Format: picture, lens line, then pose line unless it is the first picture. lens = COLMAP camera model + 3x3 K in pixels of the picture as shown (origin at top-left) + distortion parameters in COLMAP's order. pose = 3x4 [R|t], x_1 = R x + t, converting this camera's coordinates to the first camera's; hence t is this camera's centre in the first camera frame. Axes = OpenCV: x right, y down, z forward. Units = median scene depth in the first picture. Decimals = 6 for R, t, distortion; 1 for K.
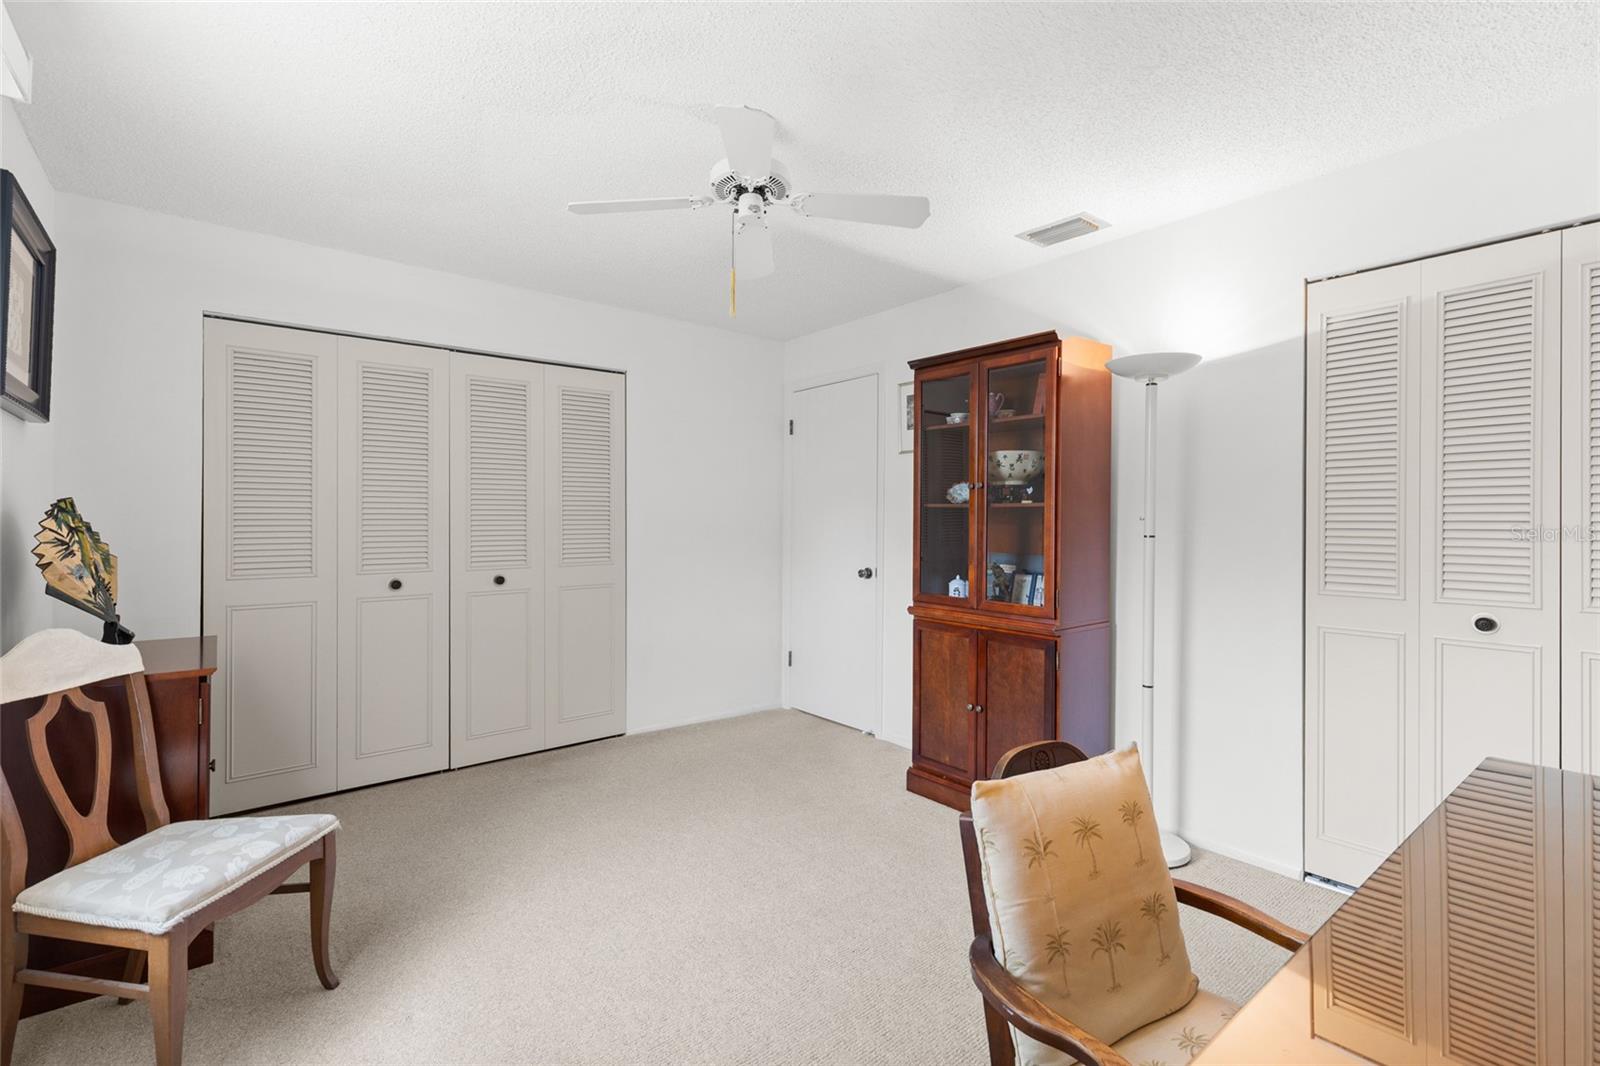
lens RADIAL K [[739.4, 0, 804.2], [0, 739.4, 526.0], [0, 0, 1]] dist [0.001880, 0.000269]
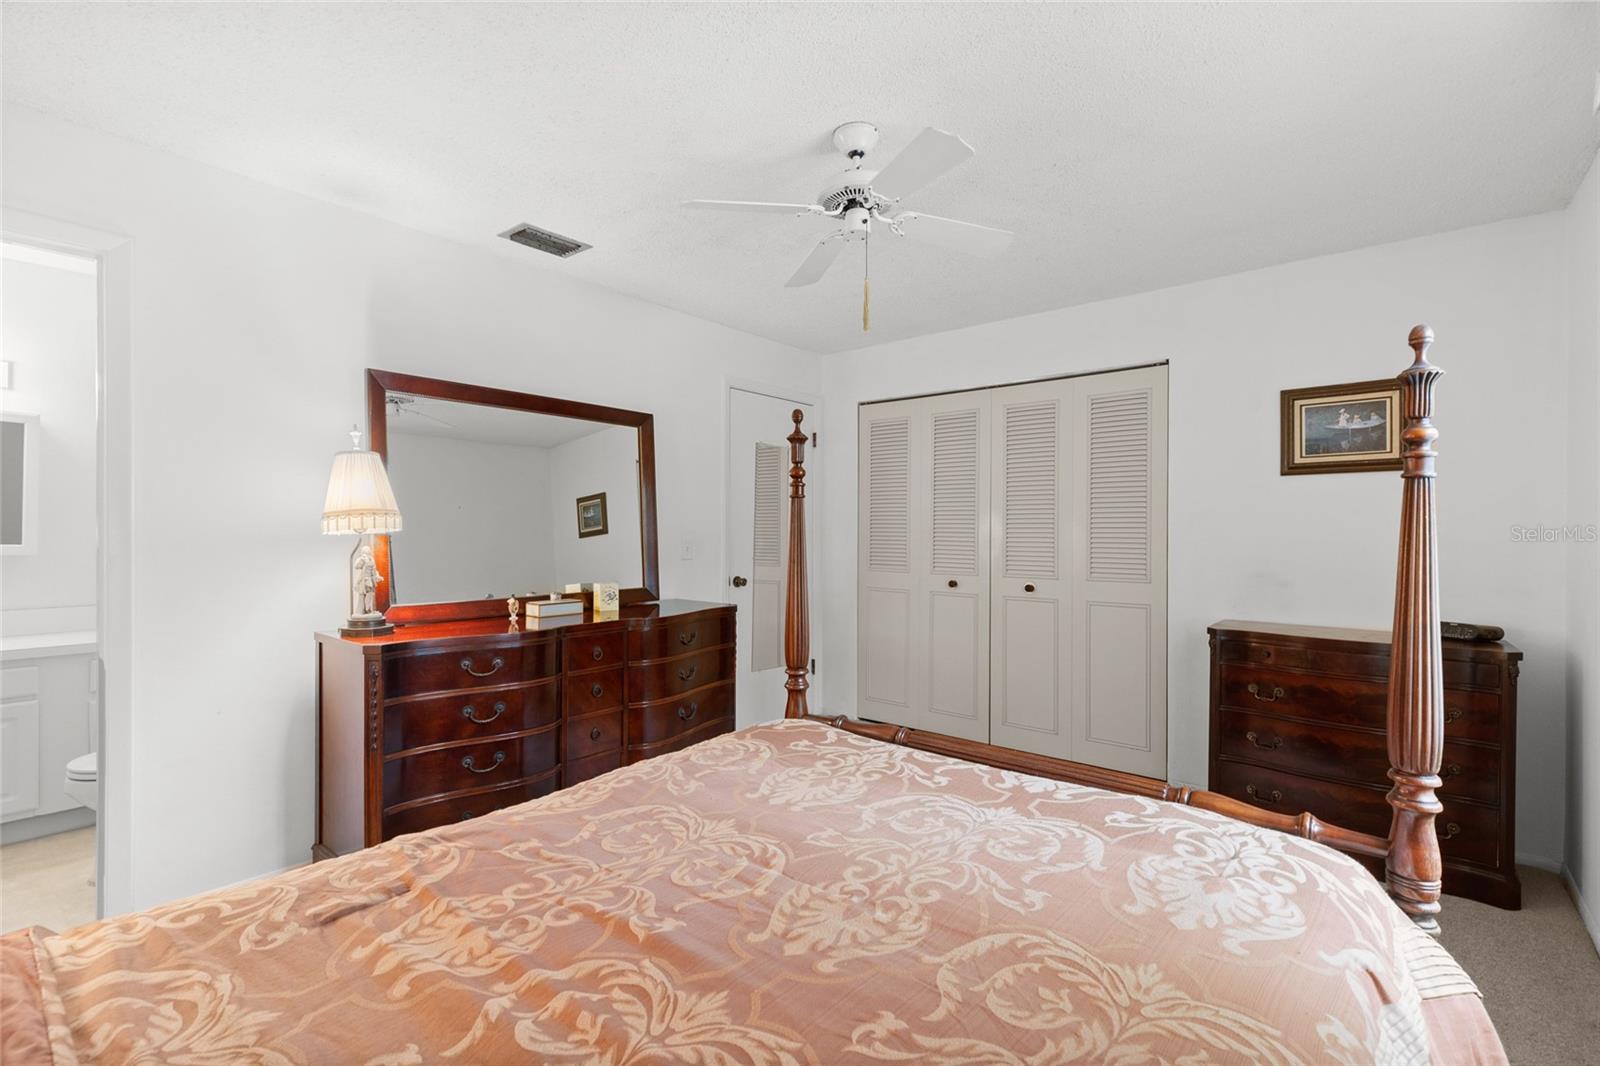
lens RADIAL K [[716.0, 0, 803.3], [0, 716.0, 535.3], [0, 0, 1]] dist [0.005133, -0.000755]
pose [[0.177013, 0.002704, -0.984205, 0.553007], [-0.008386, 0.999964, 0.001240, -0.003124], [0.984173, 0.008034, 0.177030, 0.475375]]
